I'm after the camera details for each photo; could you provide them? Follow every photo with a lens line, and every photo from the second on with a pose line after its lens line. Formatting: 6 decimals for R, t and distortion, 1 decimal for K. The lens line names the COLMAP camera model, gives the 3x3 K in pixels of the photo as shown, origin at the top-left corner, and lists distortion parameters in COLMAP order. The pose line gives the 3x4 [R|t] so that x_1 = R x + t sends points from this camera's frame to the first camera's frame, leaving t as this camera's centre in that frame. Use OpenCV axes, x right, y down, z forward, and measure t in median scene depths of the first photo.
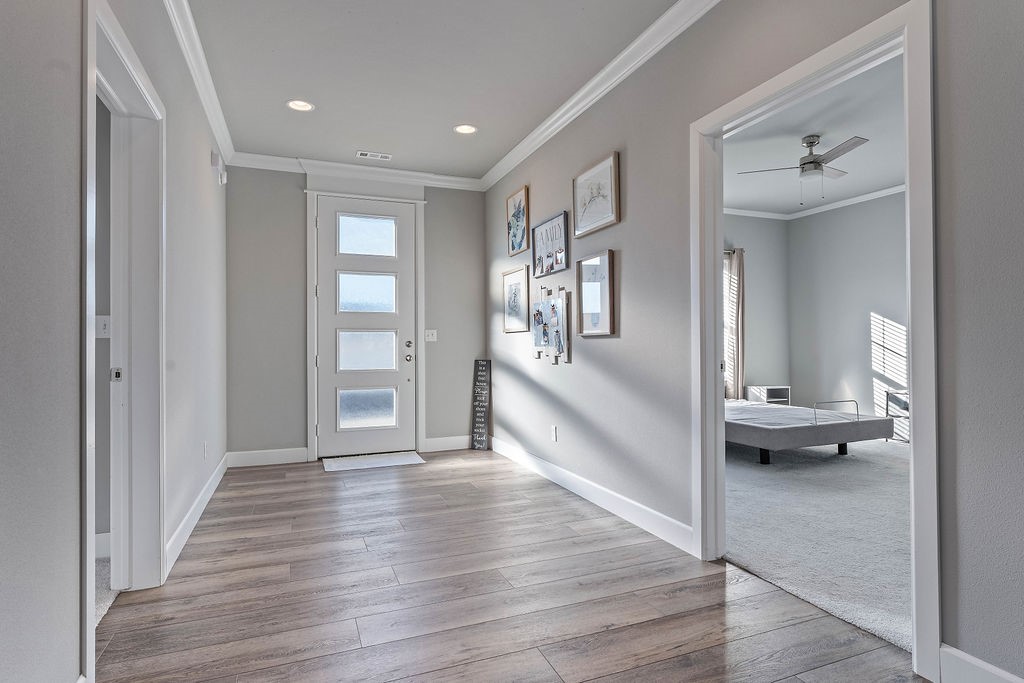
lens RADIAL K [[537.8, 0, 508.5], [0, 537.8, 338.5], [0, 0, 1]] dist [-0.011987, 0.001684]
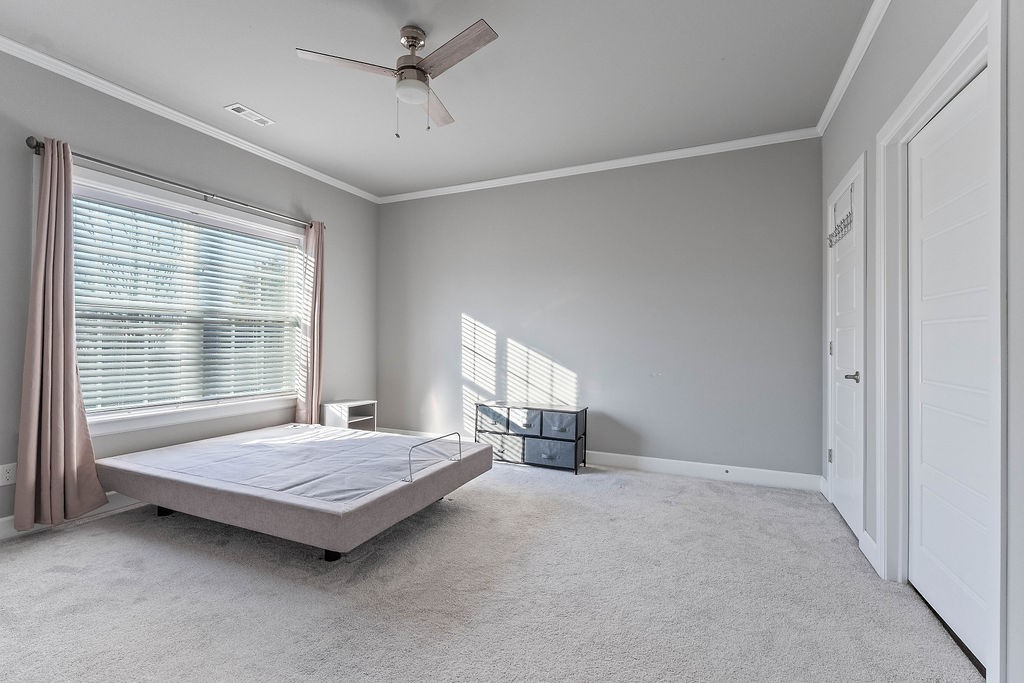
lens RADIAL K [[435.2, 0, 512.1], [0, 435.2, 333.2], [0, 0, 1]] dist [-0.002389, 0.000098]
pose [[0.713027, 0.017560, 0.700916, 0.219417], [-0.014582, 0.999841, -0.010215, -0.008842], [-0.700985, -0.002937, 0.713170, 0.410279]]
